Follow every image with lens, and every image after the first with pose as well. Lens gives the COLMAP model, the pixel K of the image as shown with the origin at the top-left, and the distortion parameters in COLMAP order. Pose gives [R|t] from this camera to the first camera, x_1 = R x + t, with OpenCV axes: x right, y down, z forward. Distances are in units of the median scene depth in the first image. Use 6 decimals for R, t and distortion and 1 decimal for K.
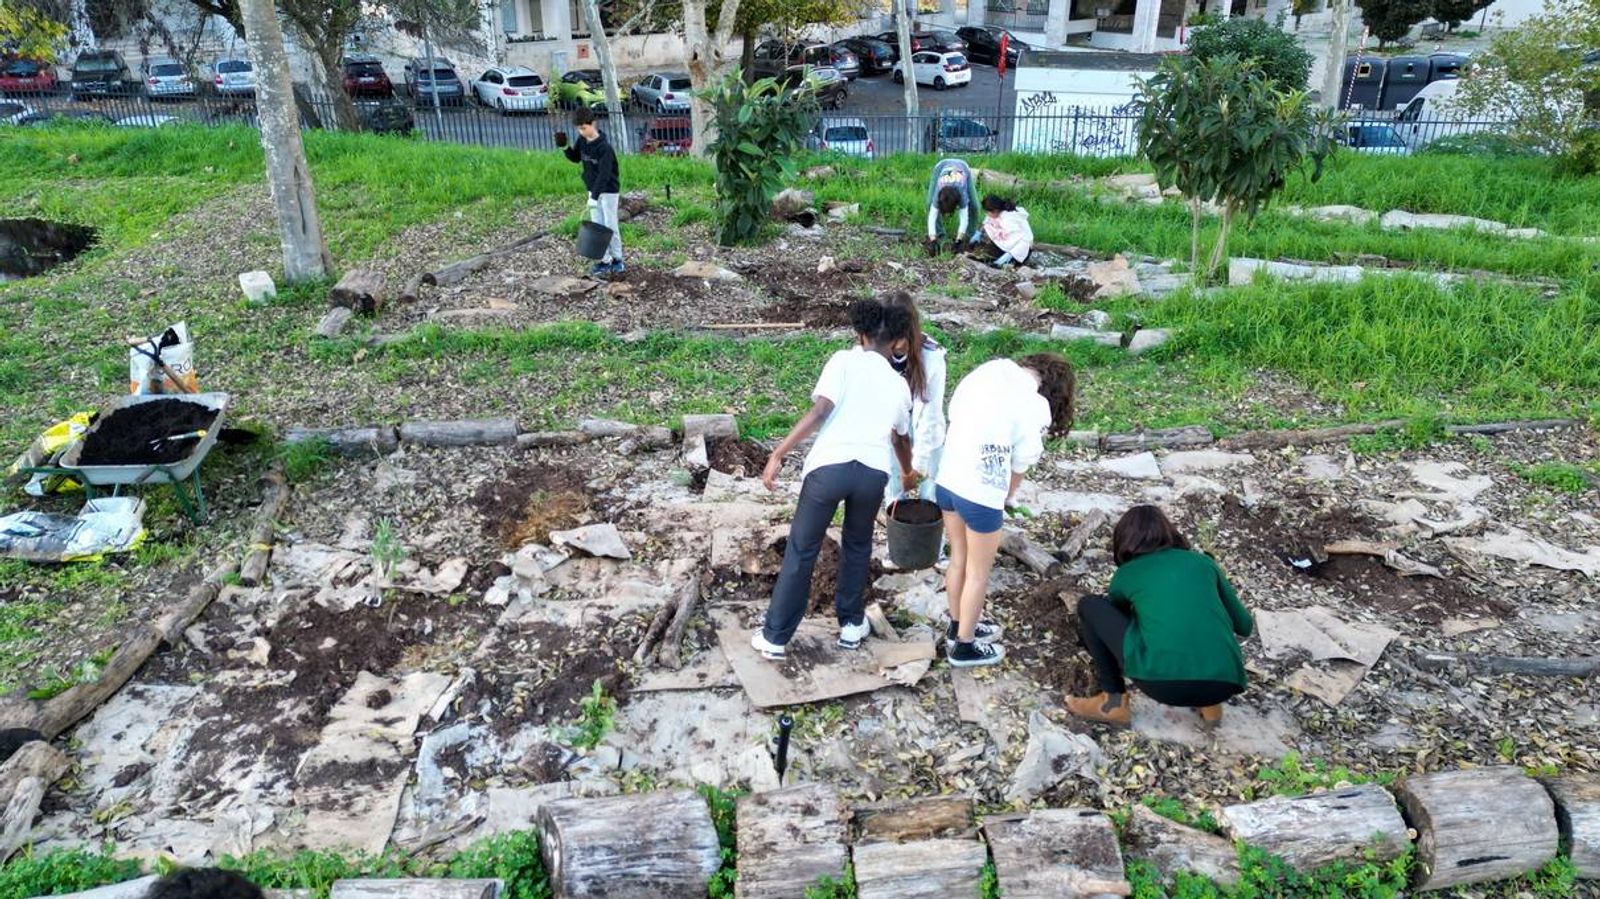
lens RADIAL K [[1117.1, 0, 800.0], [0, 1117.1, 449.5], [0, 0, 1]] dist [0.087682, -0.089589]
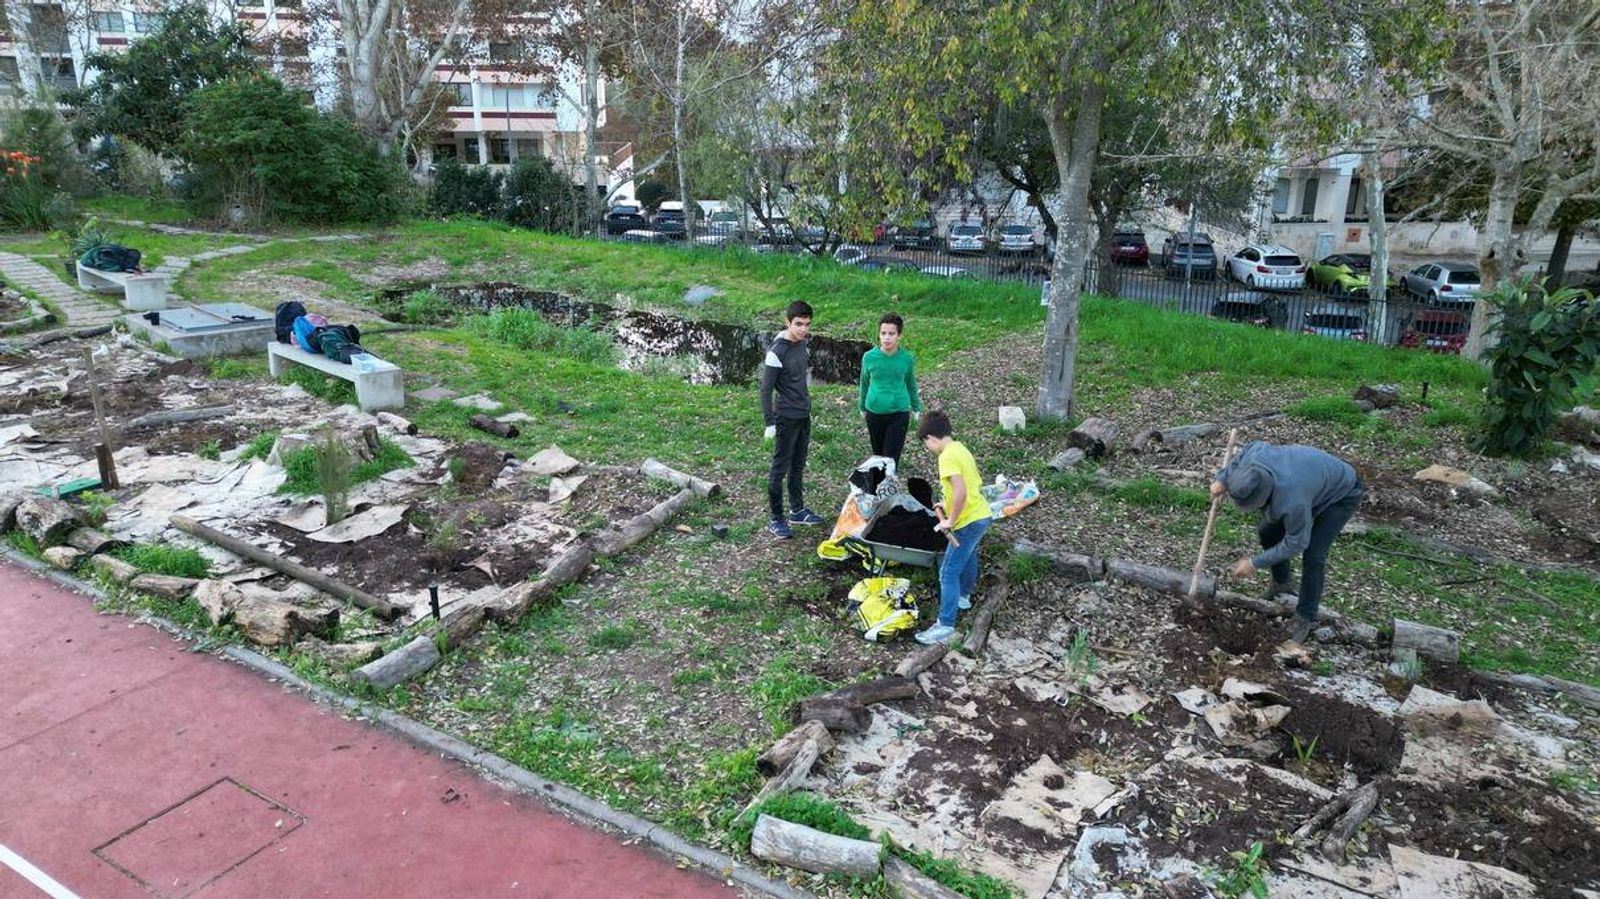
lens RADIAL K [[1117.1, 0, 800.0], [0, 1117.1, 449.5], [0, 0, 1]] dist [0.087682, -0.089589]
pose [[0.809096, 0.179480, -0.559599, 0.001415], [-0.255882, 0.964812, -0.060523, 0.021773], [0.529044, 0.192160, 0.826551, -0.112966]]
